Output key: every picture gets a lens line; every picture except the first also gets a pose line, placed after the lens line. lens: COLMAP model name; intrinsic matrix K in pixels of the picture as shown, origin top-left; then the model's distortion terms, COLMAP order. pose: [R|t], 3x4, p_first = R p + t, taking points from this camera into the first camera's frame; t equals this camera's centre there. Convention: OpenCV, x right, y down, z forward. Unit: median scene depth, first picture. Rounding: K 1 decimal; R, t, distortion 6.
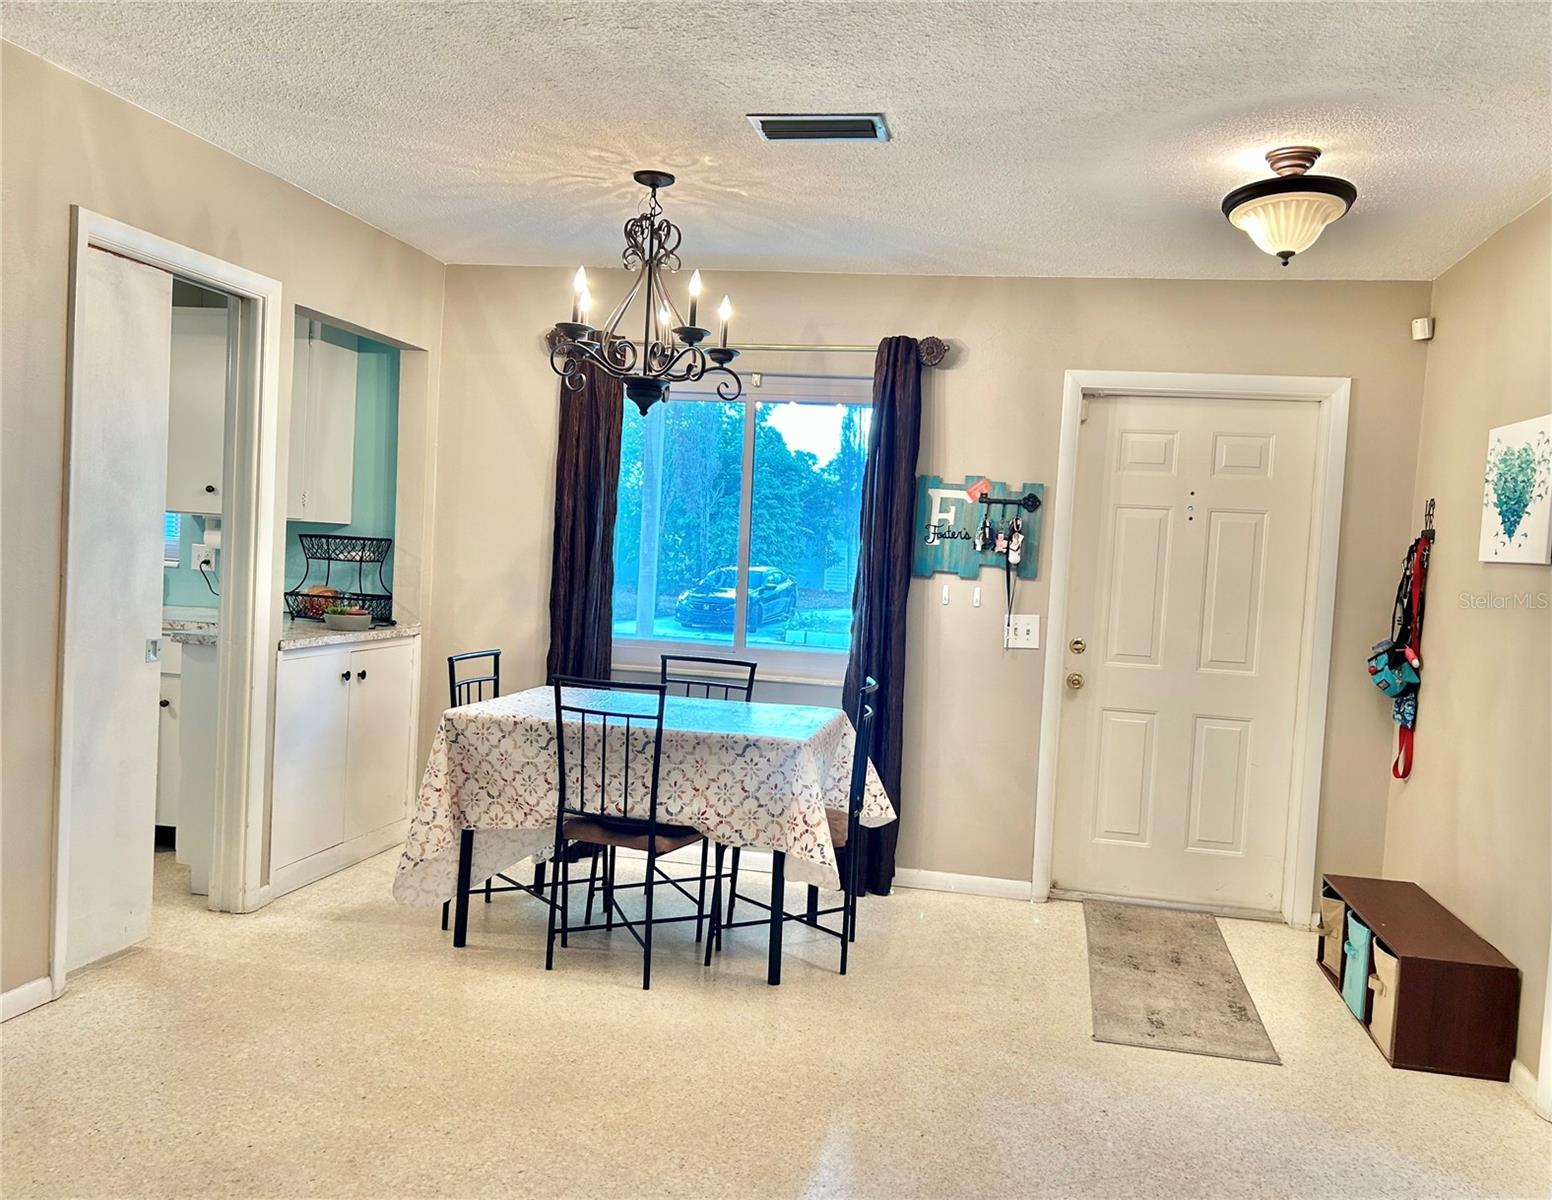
lens RADIAL K [[1245.3, 0, 776.0], [0, 1245.3, 600.0], [0, 0, 1]] dist [0.005751, 0.001475]
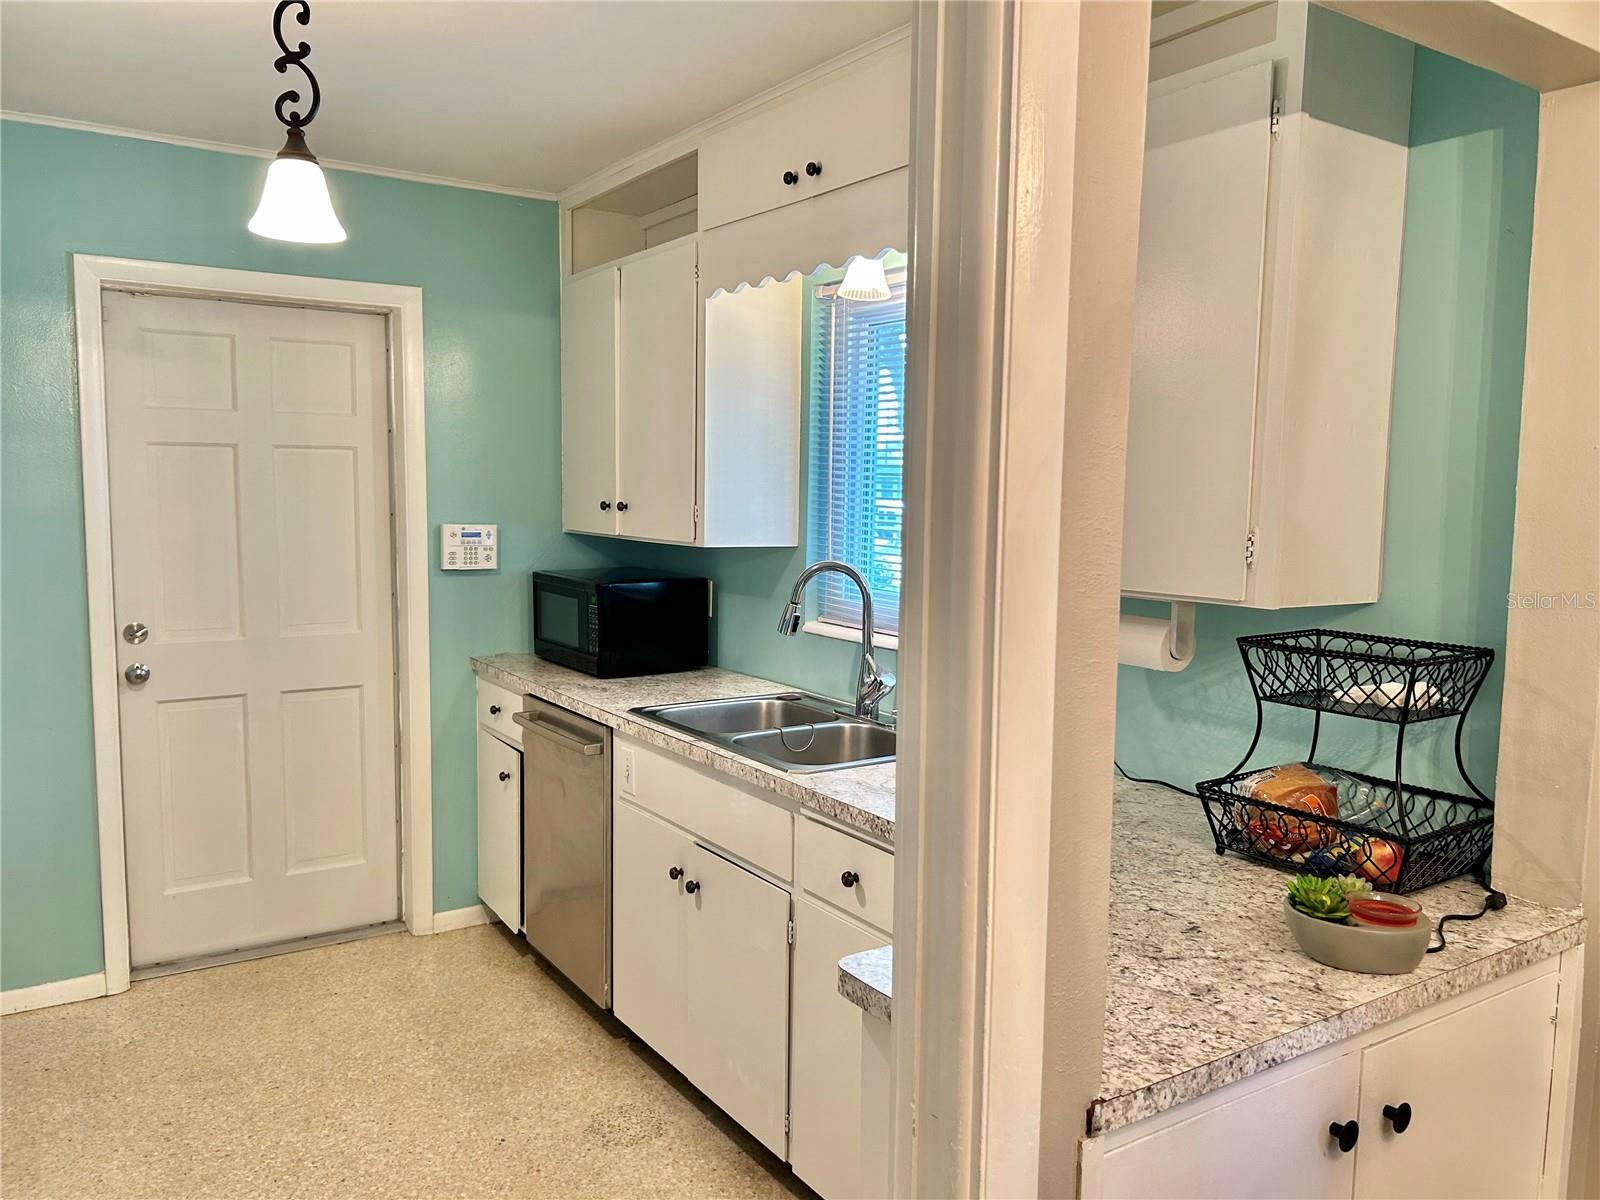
lens RADIAL K [[1200.1, 0, 800.0], [0, 1200.1, 600.0], [0, 0, 1]] dist [-0.005069, 0.000025]
pose [[0.704613, 0.025072, -0.709149, -0.206375], [-0.009622, 0.999621, 0.025781, -0.071406], [0.709527, -0.011342, 0.704587, 0.618485]]
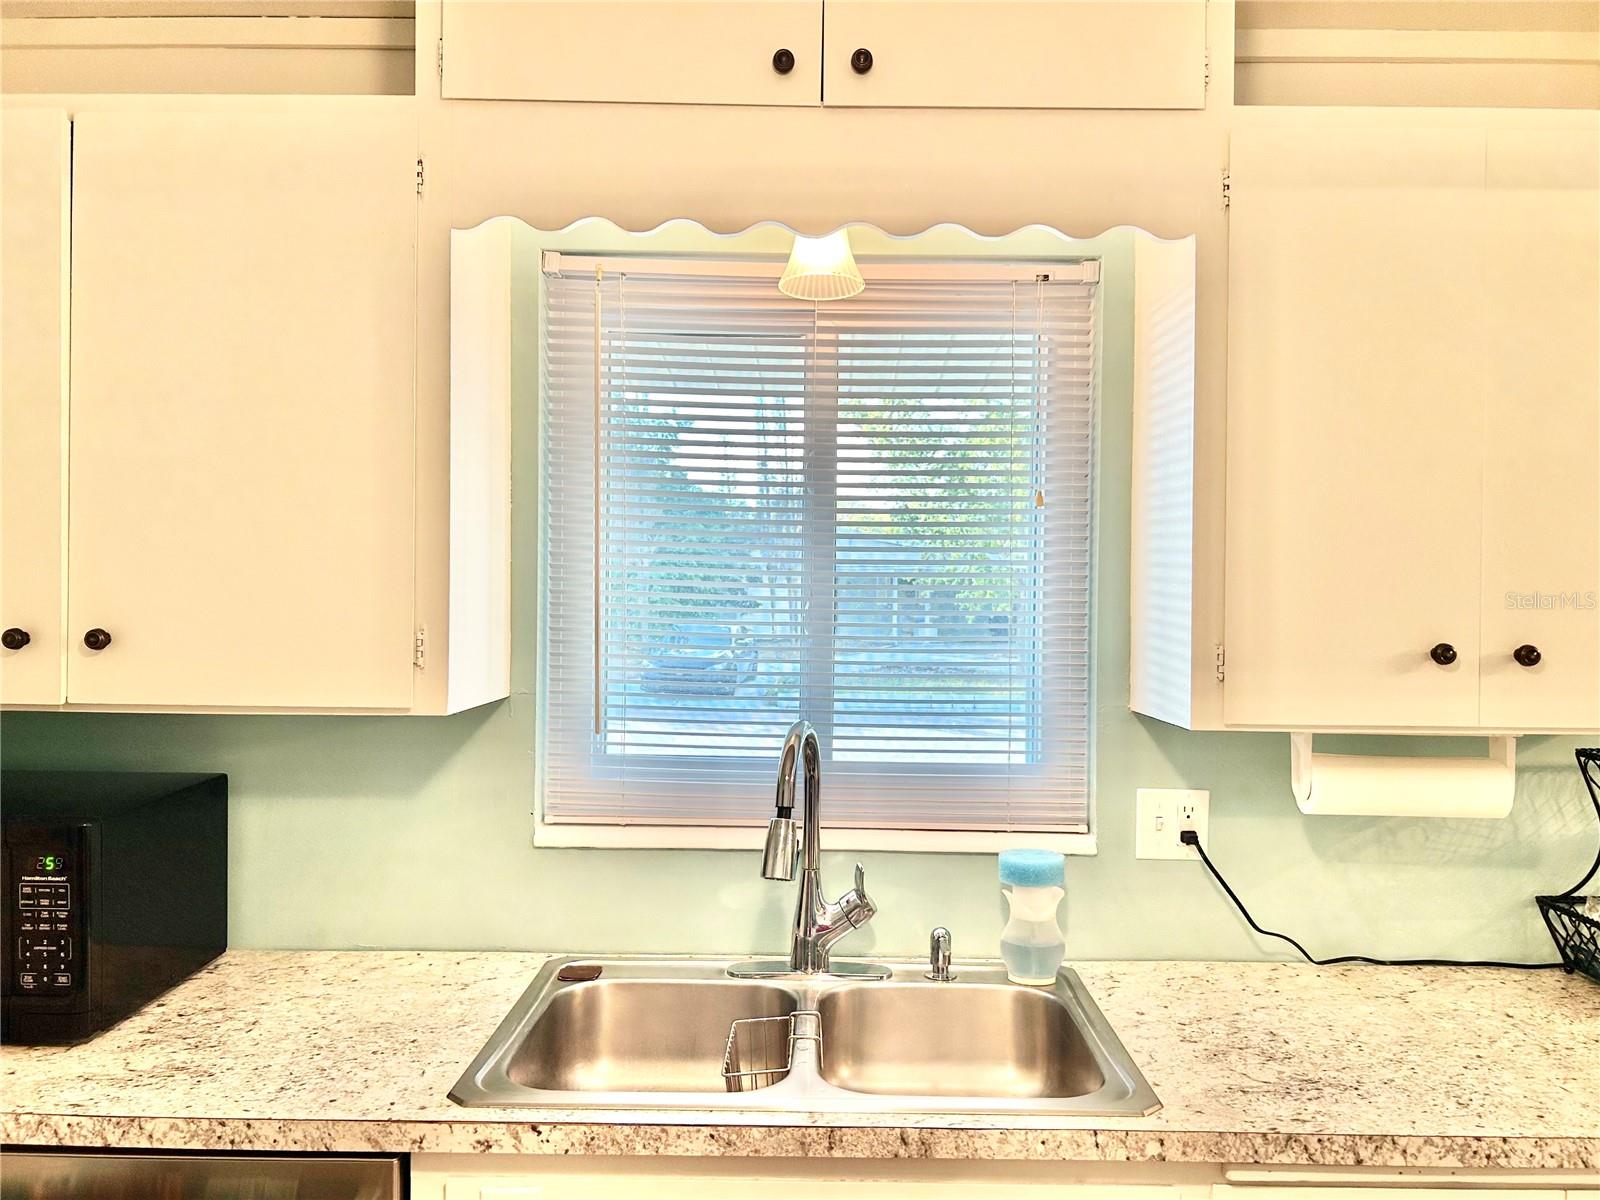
lens RADIAL K [[1200.1, 0, 800.0], [0, 1200.1, 600.0], [0, 0, 1]] dist [-0.005069, 0.000025]
pose [[0.981734, -0.040976, 0.185793, -0.590420], [0.045236, 0.998800, -0.018749, -0.098139], [-0.184802, 0.026811, 0.982410, 0.686528]]
